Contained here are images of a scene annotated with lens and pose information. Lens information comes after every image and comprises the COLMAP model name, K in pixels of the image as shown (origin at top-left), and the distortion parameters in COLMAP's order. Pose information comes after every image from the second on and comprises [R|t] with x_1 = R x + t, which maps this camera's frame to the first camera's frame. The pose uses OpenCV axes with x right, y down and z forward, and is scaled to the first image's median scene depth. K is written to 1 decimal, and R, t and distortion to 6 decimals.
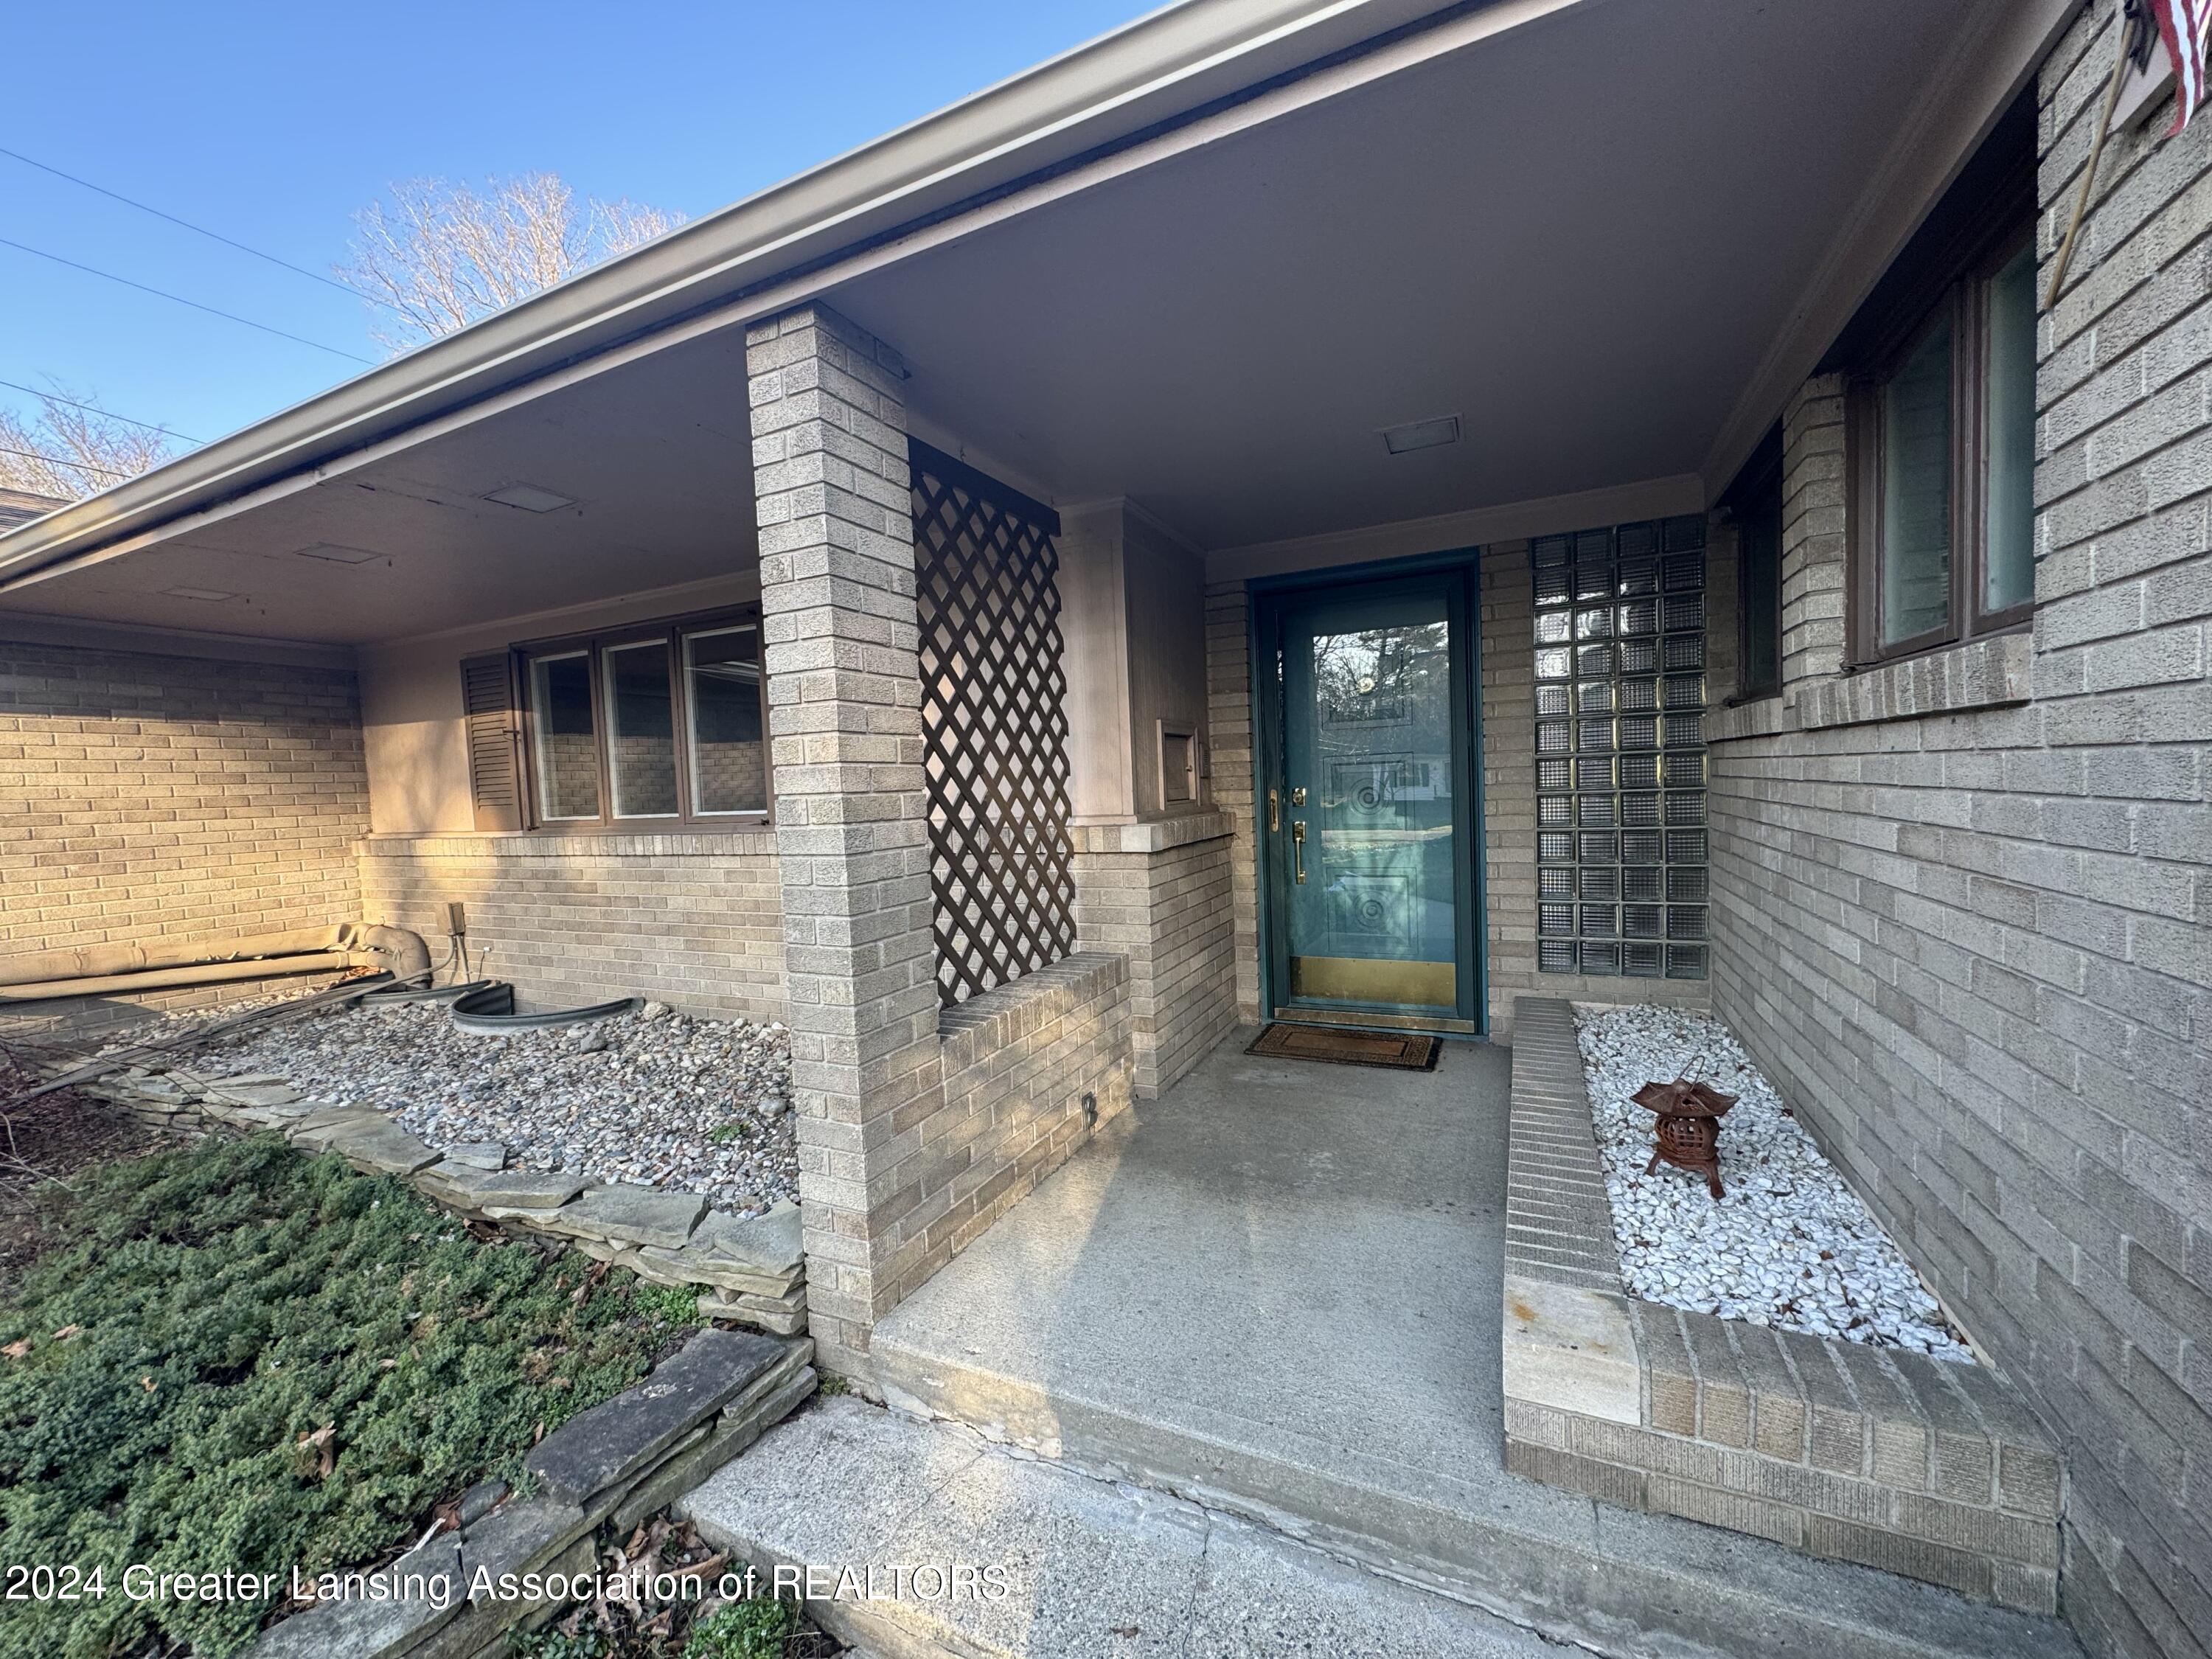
lens RADIAL K [[876.3, 0, 1104.2], [0, 876.3, 830.0], [0, 0, 1]] dist [-0.004257, 0.000366]
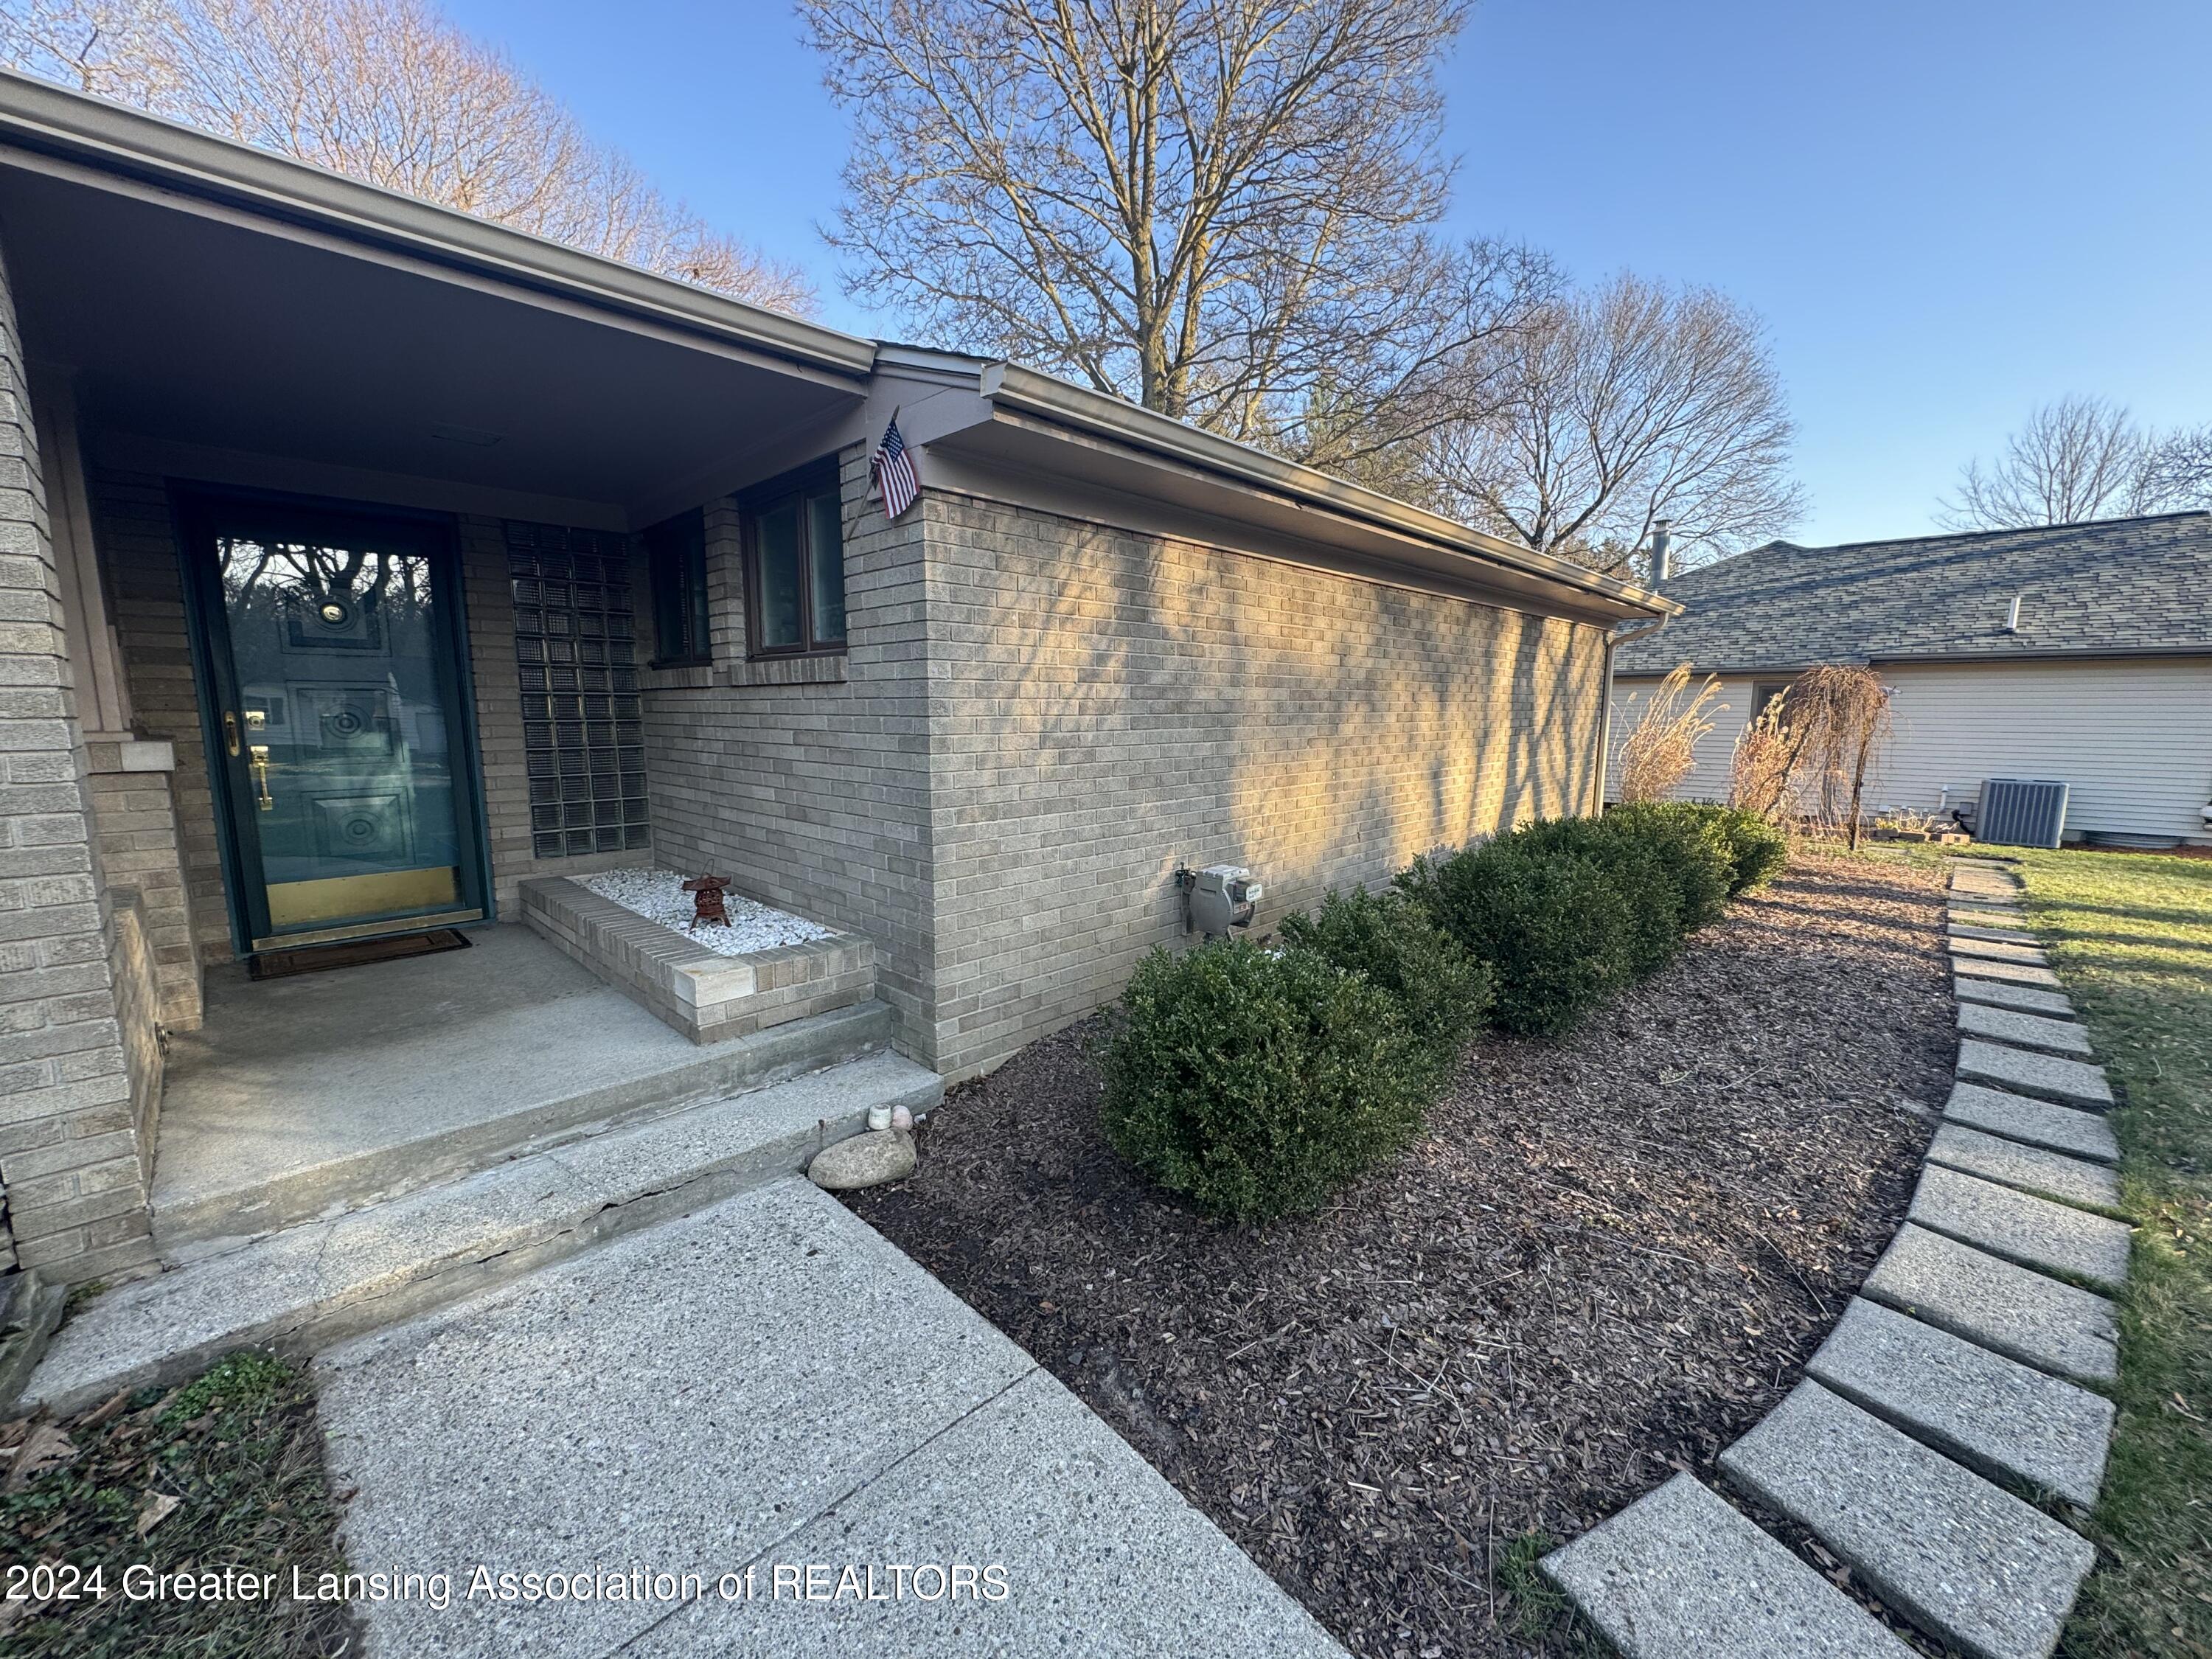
lens RADIAL K [[876.3, 0, 1101.0], [0, 876.3, 834.6], [0, 0, 1]] dist [-0.004257, 0.000366]
pose [[0.327891, -0.092526, 0.940174, -0.842858], [0.034367, 0.995702, 0.086006, 0.079196], [-0.944090, 0.004110, 0.329662, -0.424700]]
